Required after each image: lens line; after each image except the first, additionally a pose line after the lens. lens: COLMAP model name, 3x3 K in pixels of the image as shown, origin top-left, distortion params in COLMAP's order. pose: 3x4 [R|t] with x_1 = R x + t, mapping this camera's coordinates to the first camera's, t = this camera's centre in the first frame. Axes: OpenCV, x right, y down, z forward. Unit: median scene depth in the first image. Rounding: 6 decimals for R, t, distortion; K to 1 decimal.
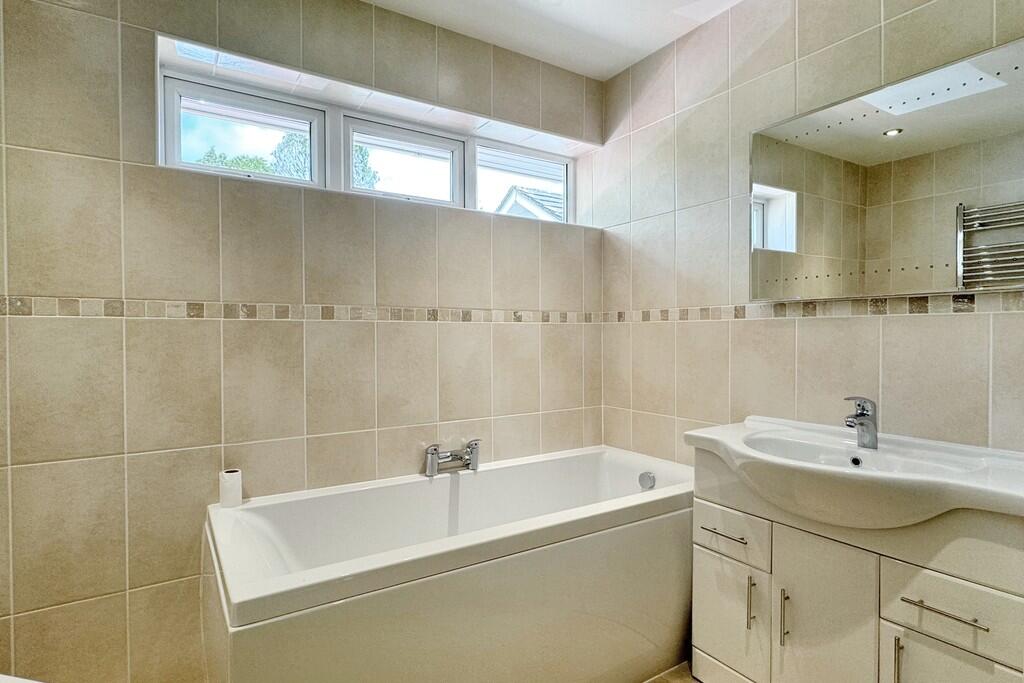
lens RADIAL K [[531.8, 0, 511.4], [0, 531.8, 345.1], [0, 0, 1]] dist [-0.005118, -0.000884]
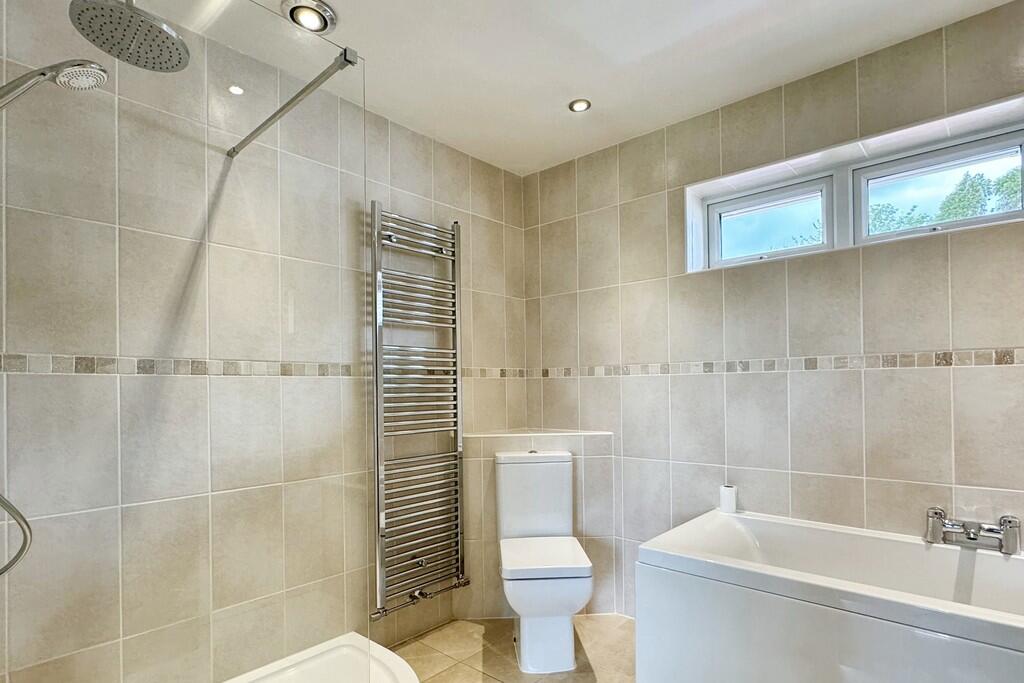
lens RADIAL K [[531.8, 0, 526.8], [0, 531.8, 382.0], [0, 0, 1]] dist [-0.005118, -0.000884]
pose [[0.279157, -0.011704, -0.960174, 0.521578], [-0.005654, 0.999888, -0.013832, -0.003902], [0.960229, 0.009290, 0.279060, 0.112253]]
